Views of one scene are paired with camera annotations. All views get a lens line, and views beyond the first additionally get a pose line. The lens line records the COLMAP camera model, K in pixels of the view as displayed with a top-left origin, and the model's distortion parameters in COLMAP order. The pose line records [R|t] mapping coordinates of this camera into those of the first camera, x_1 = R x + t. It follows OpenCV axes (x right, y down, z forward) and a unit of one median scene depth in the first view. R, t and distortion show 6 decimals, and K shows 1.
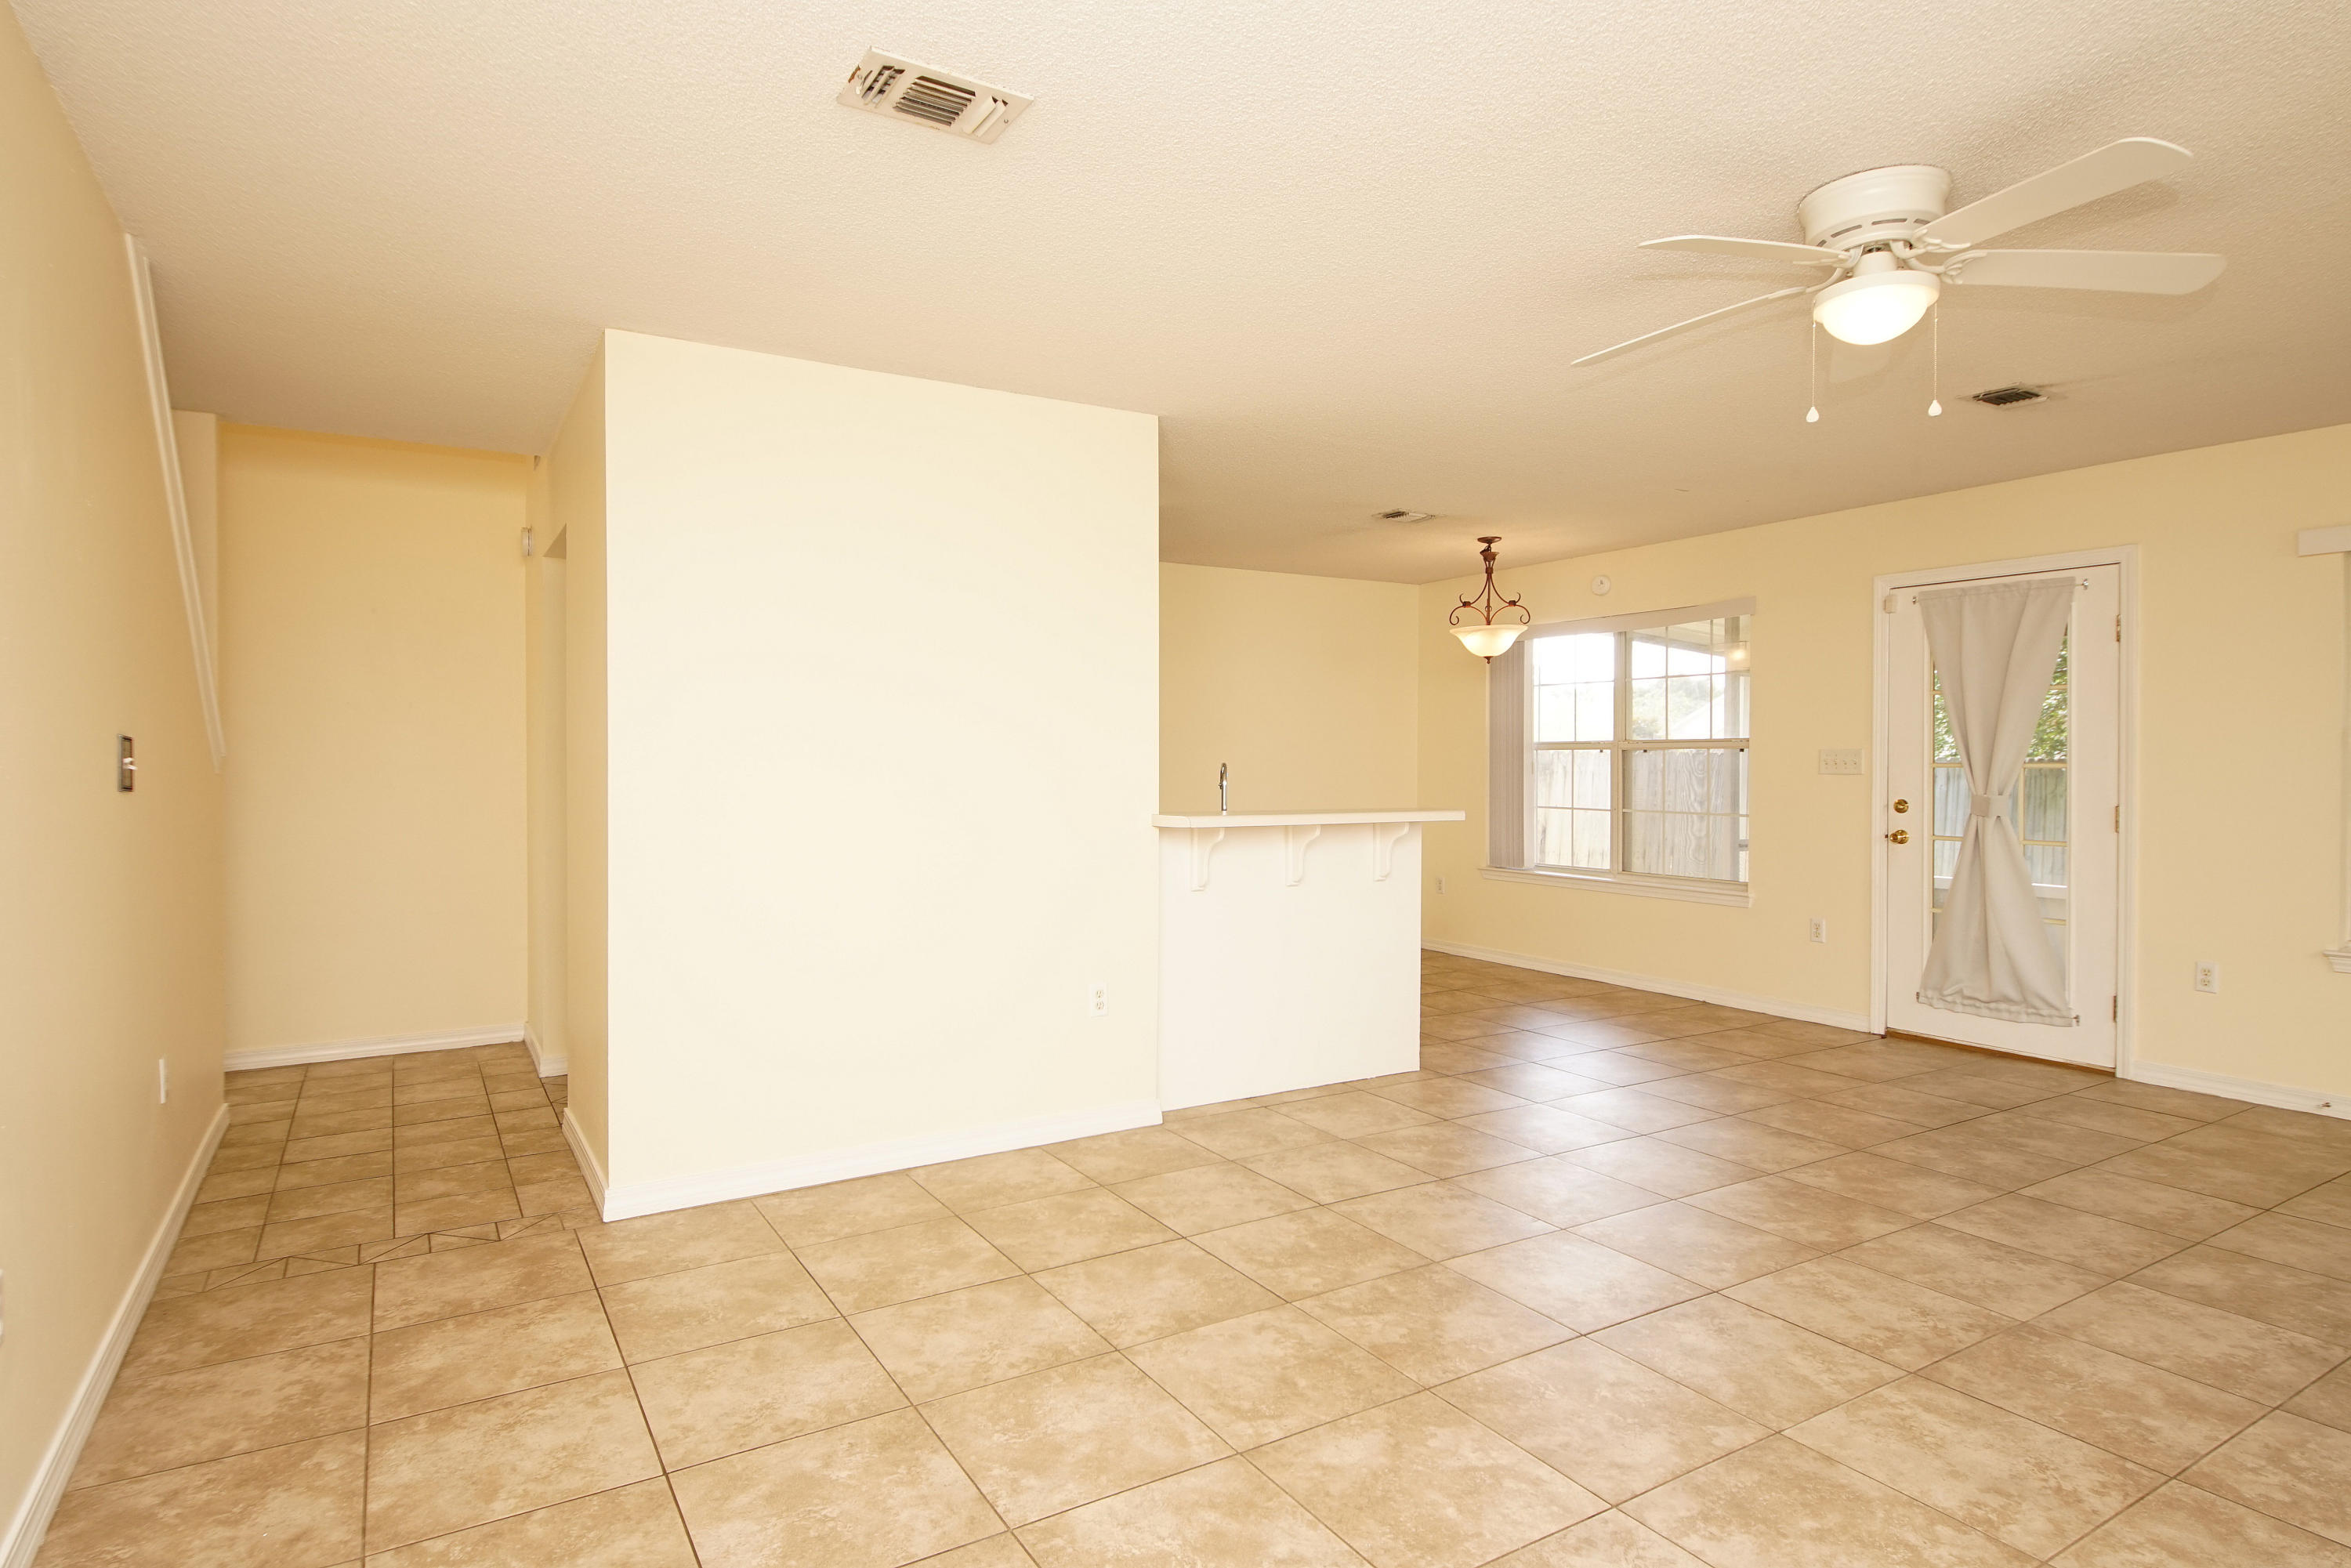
lens RADIAL K [[1261.1, 0, 1146.6], [0, 1261.1, 768.1], [0, 0, 1]] dist [0.025299, -0.024417]
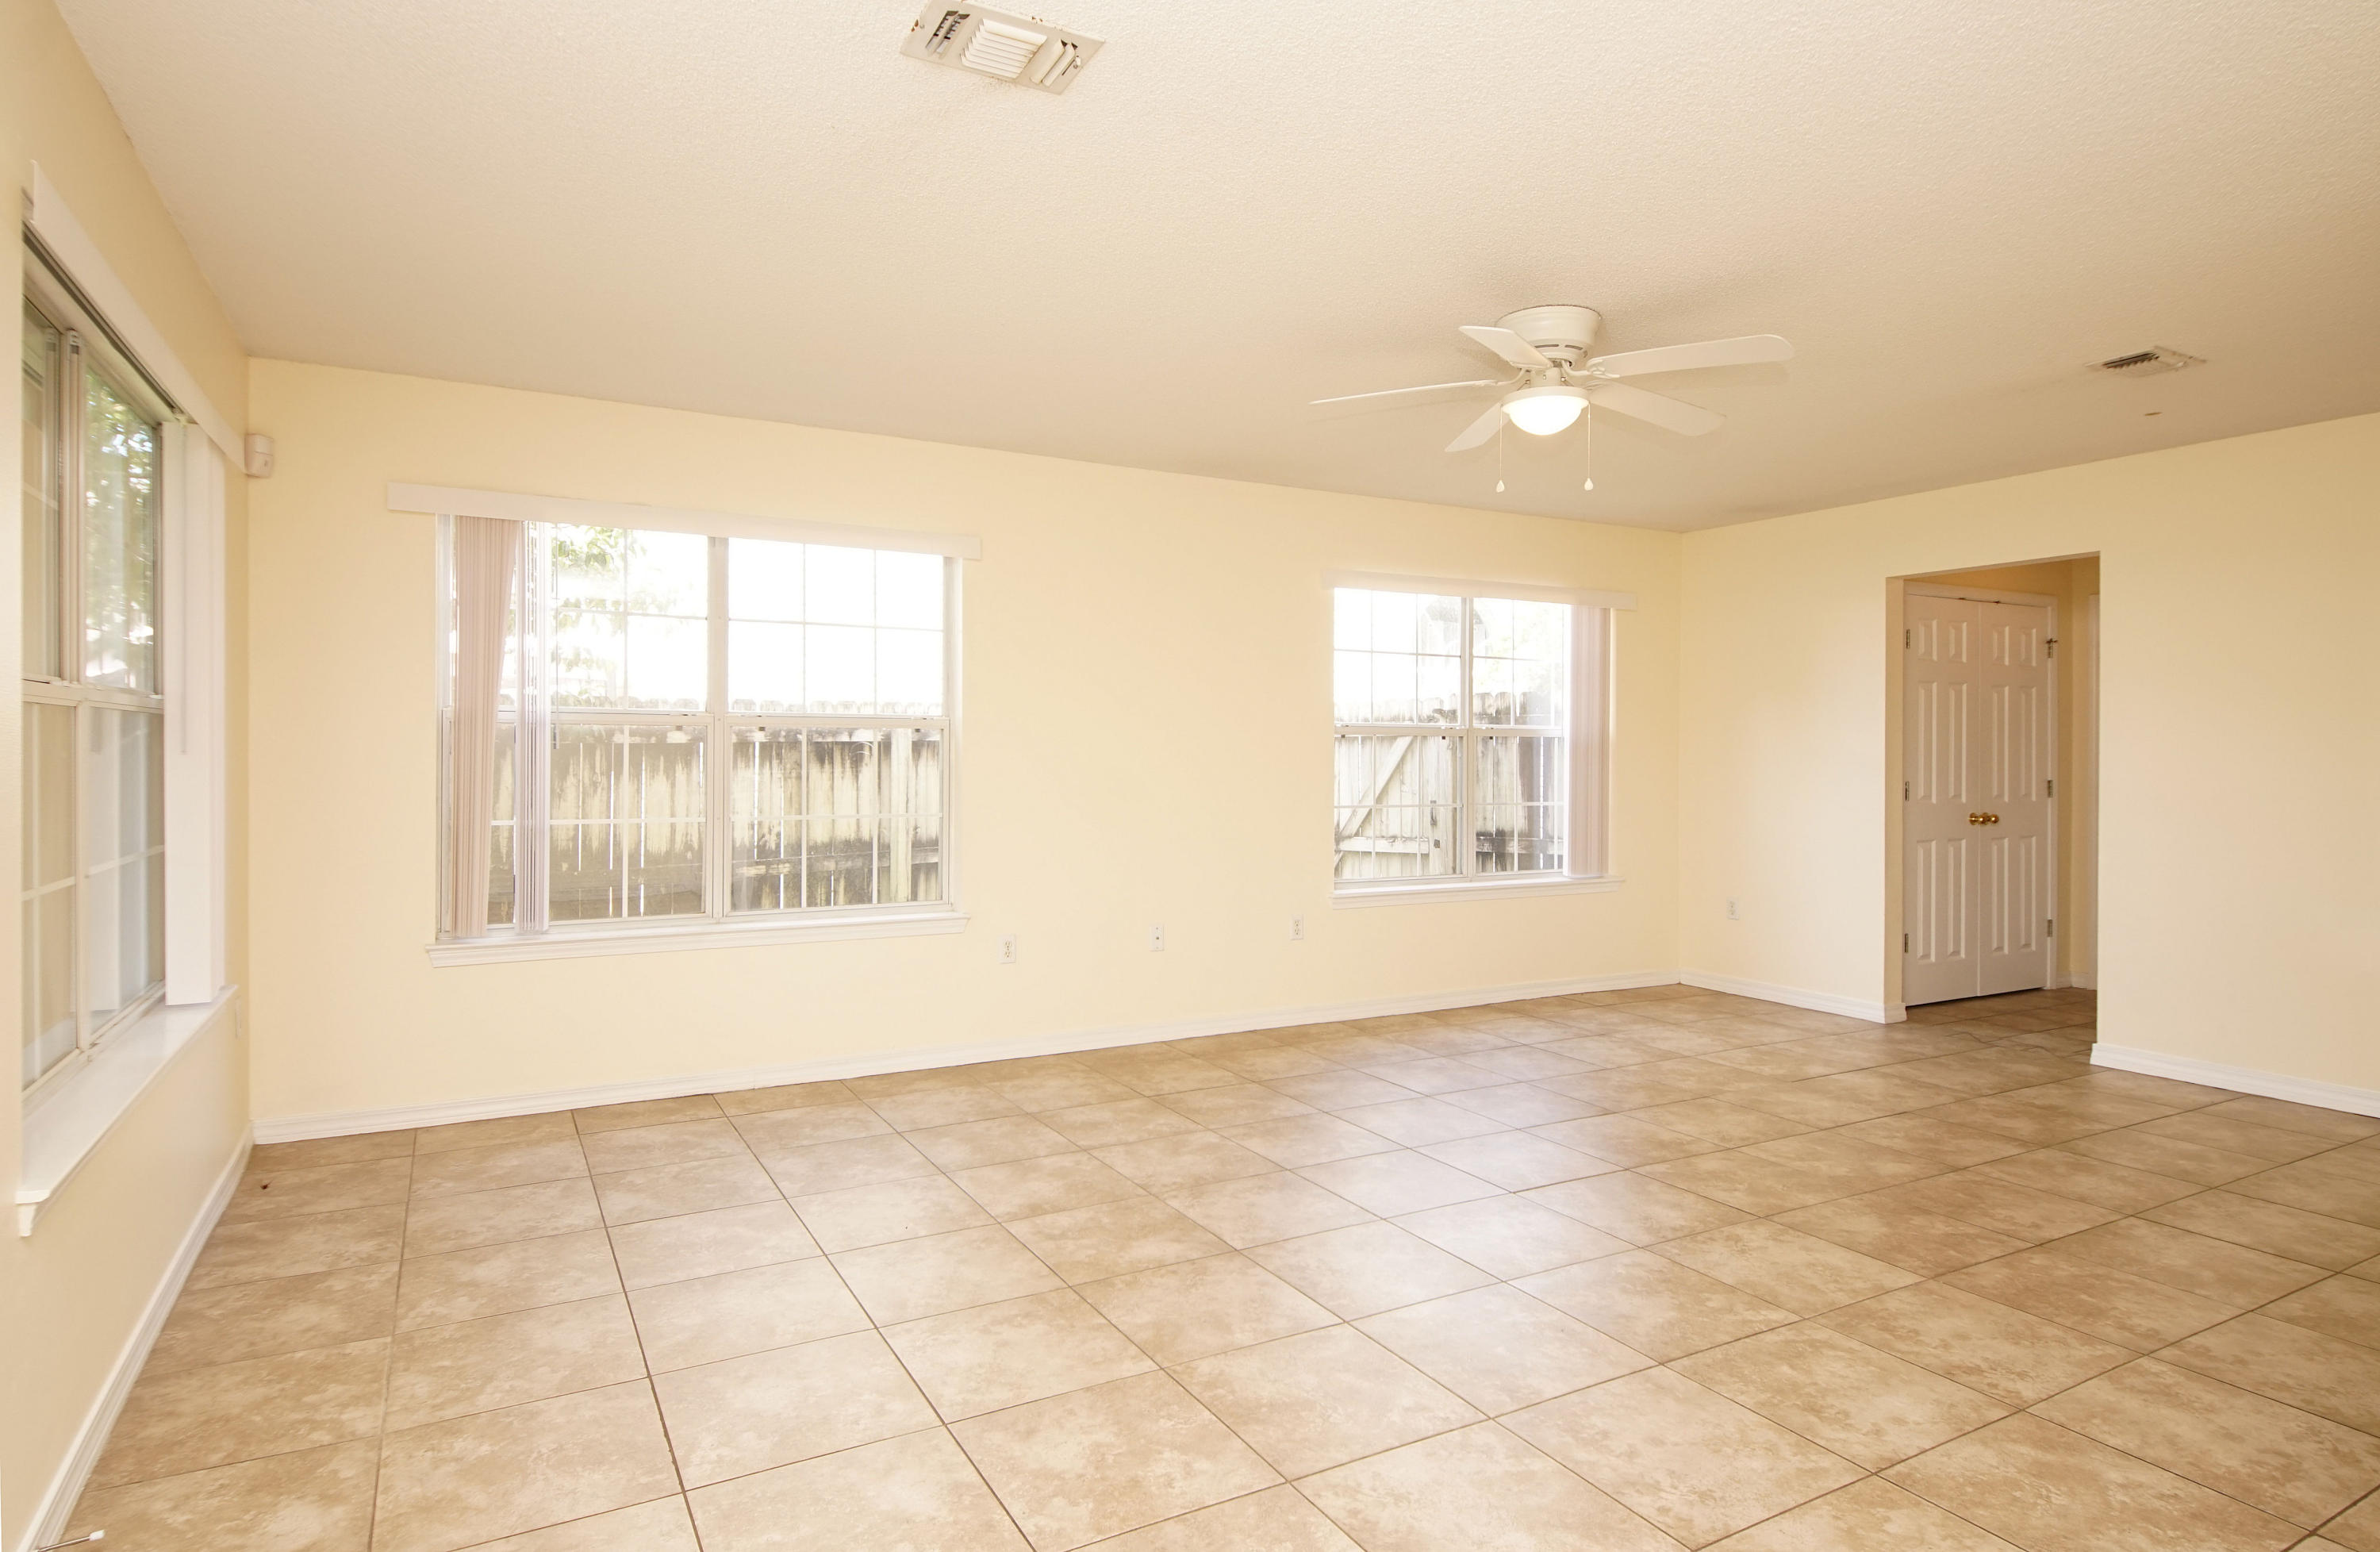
lens RADIAL K [[1310.2, 0, 1170.3], [0, 1310.2, 756.2], [0, 0, 1]] dist [0.026845, -0.027051]
pose [[-0.999482, -0.005917, 0.031621, 0.658150], [-0.005376, 0.999838, 0.017170, -0.011820], [-0.031717, 0.016991, -0.999352, 1.712942]]
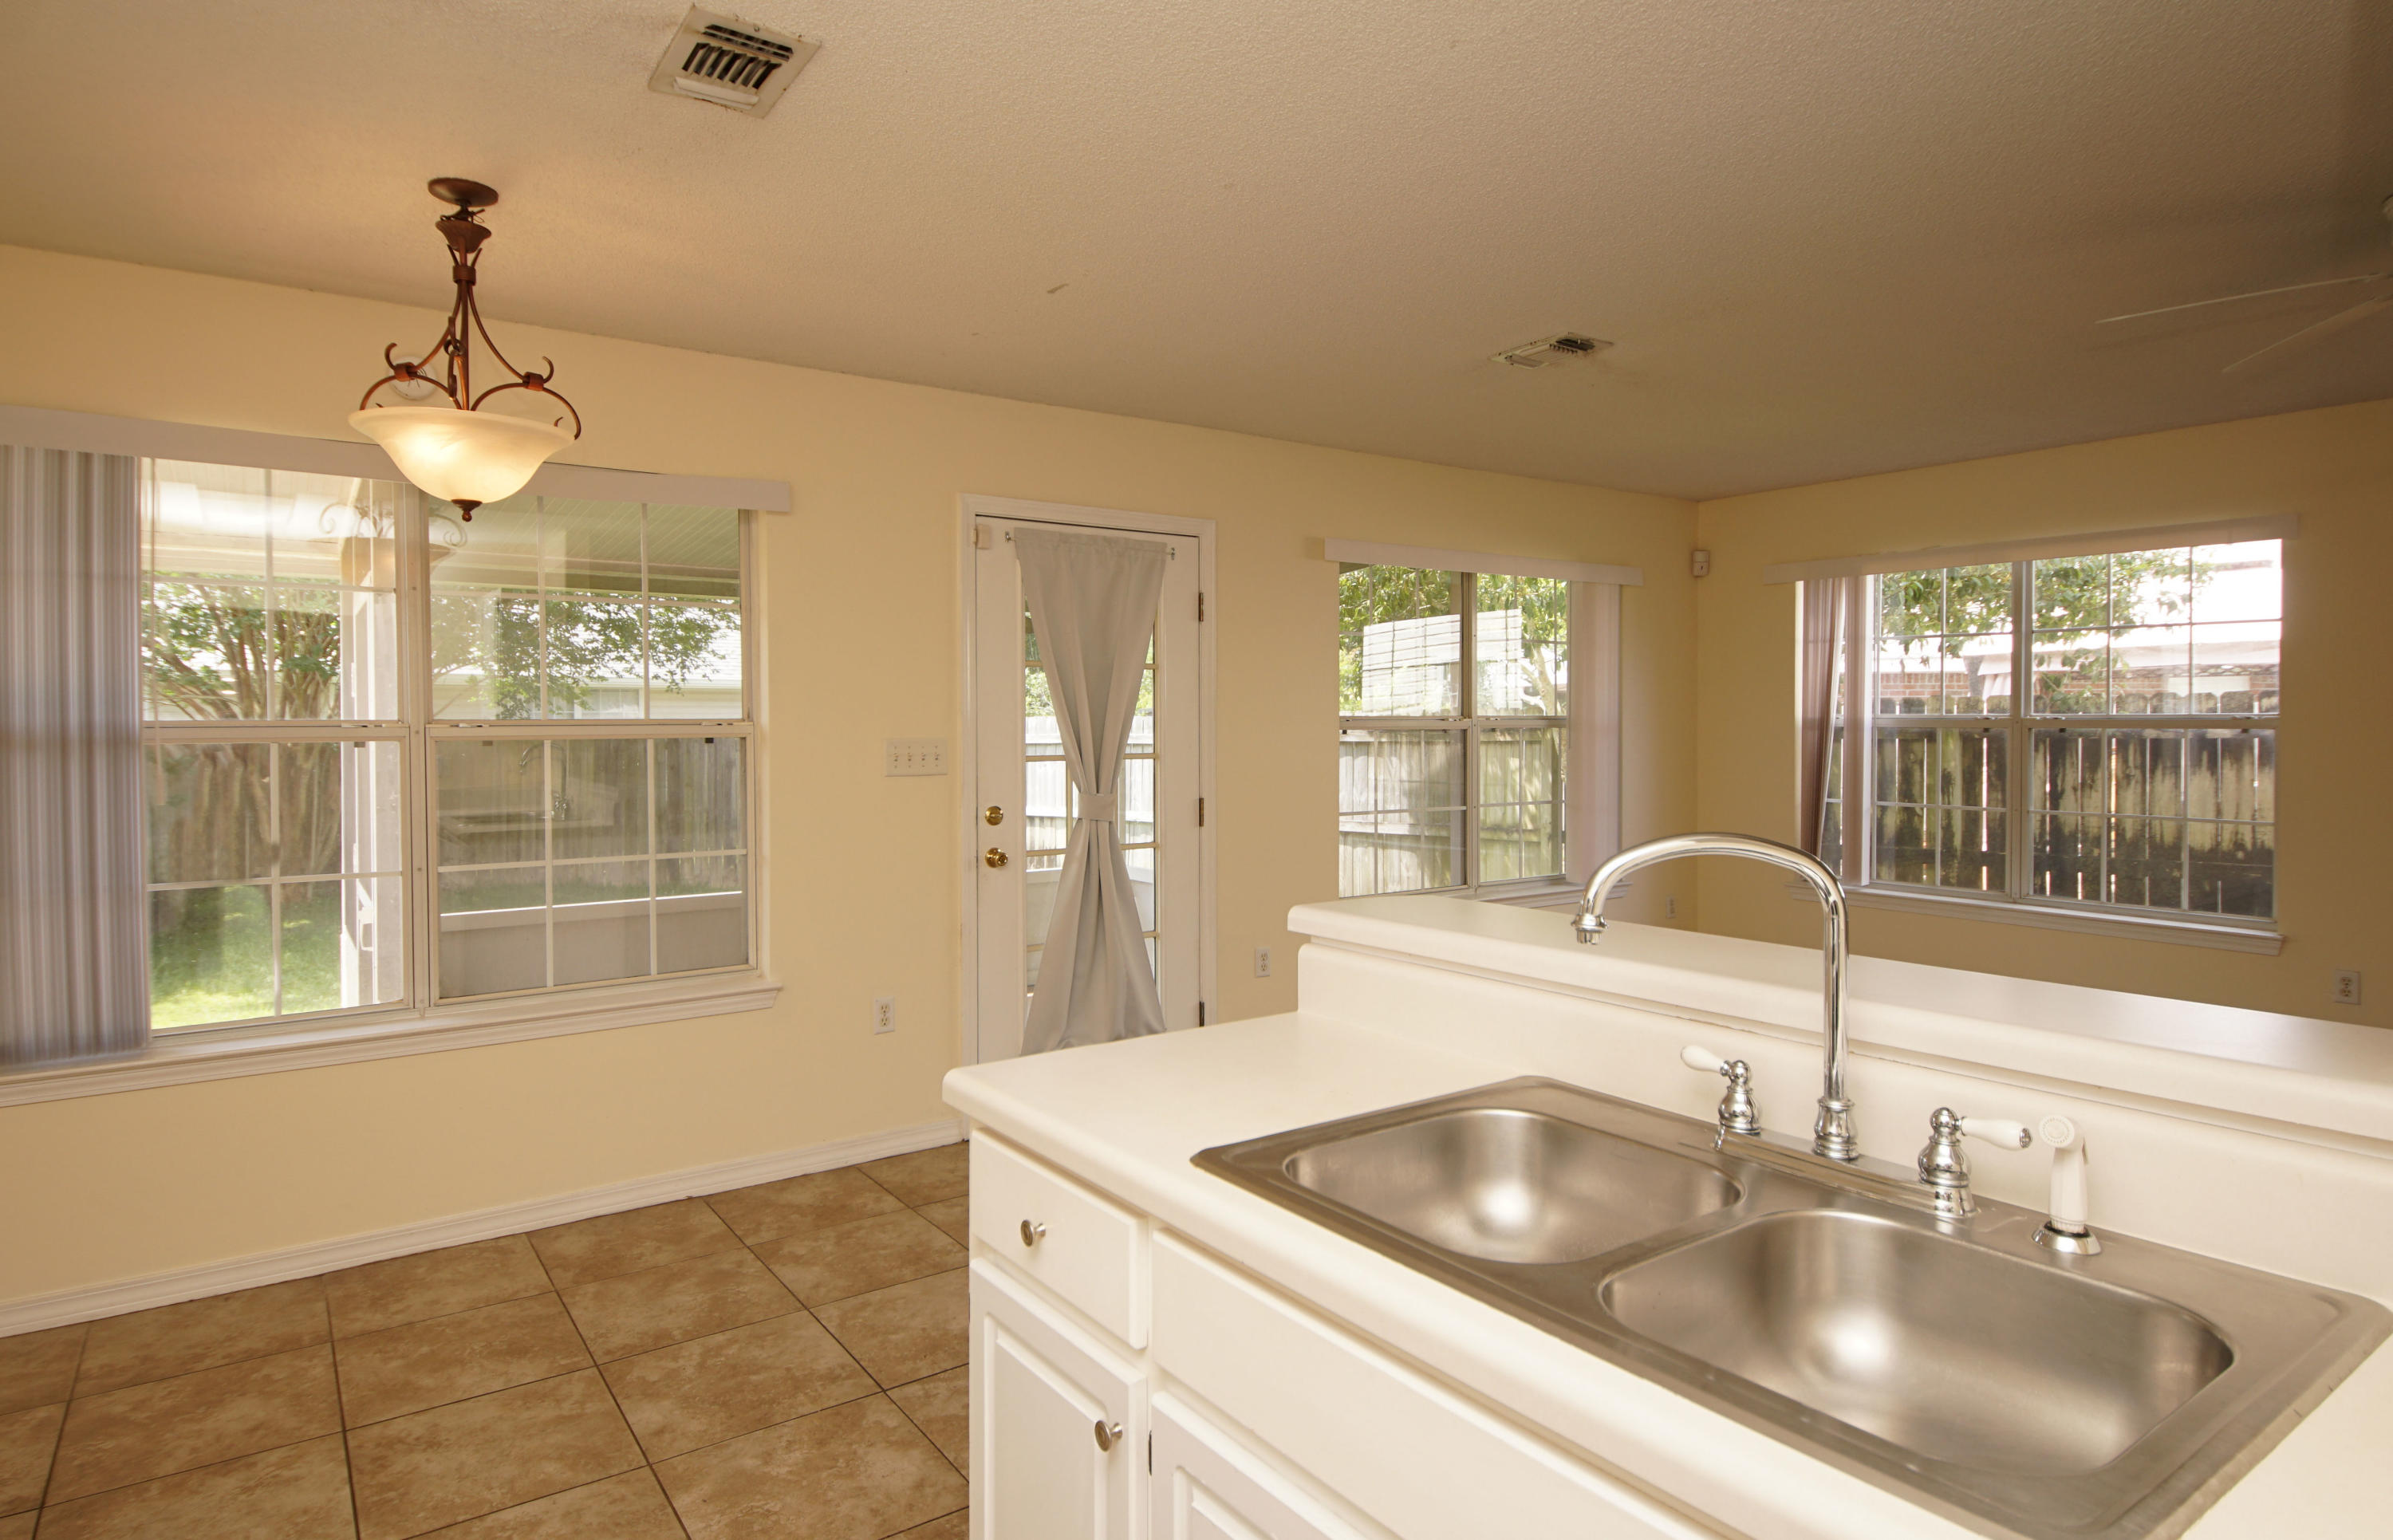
lens RADIAL K [[1317.2, 0, 1174.0], [0, 1317.2, 733.8], [0, 0, 1]] dist [0.026845, -0.027051]
pose [[-0.076743, -0.010106, 0.997000, -0.257291], [0.011220, 0.999877, 0.010999, -0.037728], [-0.996988, 0.012030, -0.076620, 1.484981]]
